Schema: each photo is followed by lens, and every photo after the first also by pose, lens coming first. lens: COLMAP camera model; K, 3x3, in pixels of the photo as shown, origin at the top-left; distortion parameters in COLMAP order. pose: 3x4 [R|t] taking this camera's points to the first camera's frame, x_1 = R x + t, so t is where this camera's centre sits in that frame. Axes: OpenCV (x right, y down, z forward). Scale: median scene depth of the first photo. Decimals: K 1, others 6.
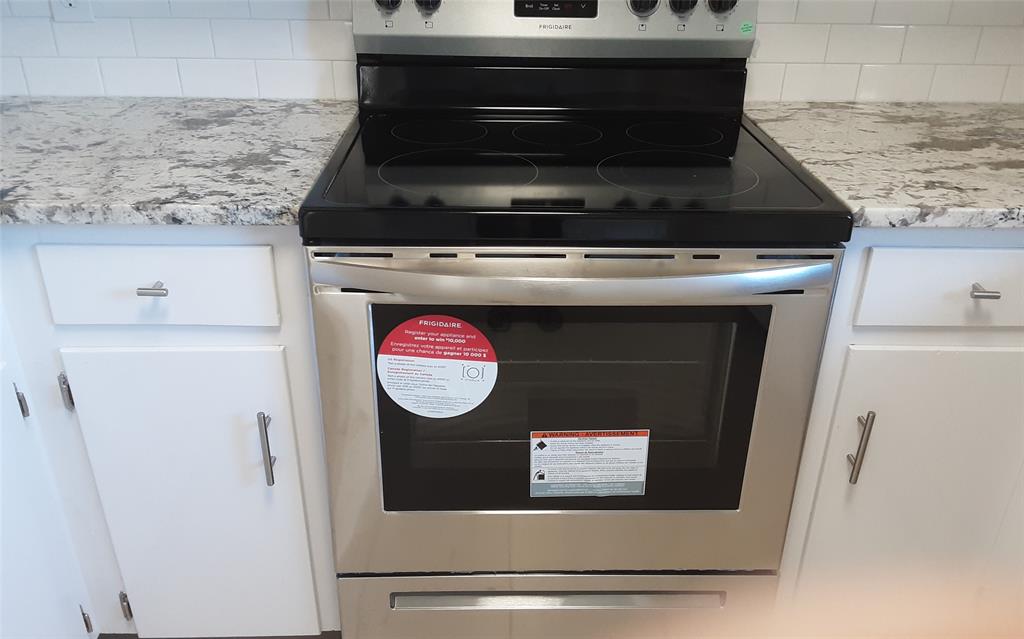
lens RADIAL K [[840.7, 0, 515.5], [0, 840.7, 307.2], [0, 0, 1]] dist [0.112563, -0.184239]
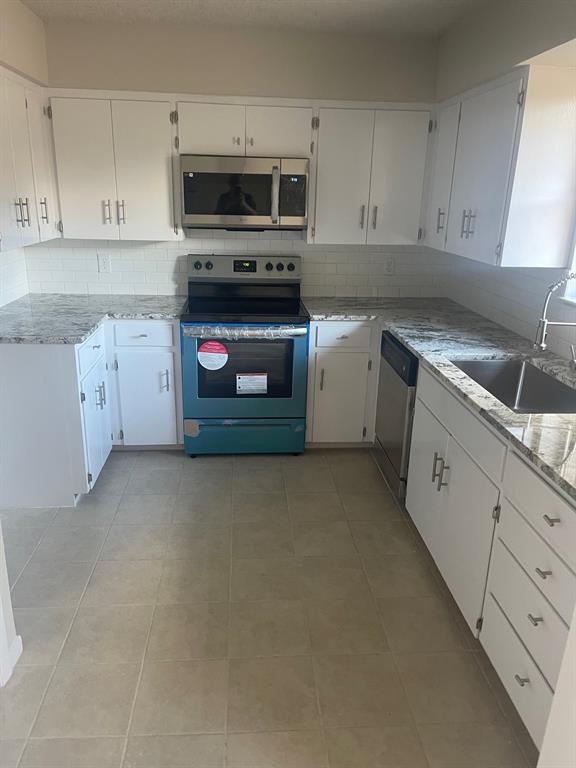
lens RADIAL K [[582.9, 0, 286.0], [0, 582.9, 394.8], [0, 0, 1]] dist [0.045541, -0.004090]
pose [[0.997792, -0.012734, 0.065183, 0.067968], [0.020516, 0.992544, -0.120151, 0.556401], [-0.063167, 0.121223, 0.990613, -1.634857]]
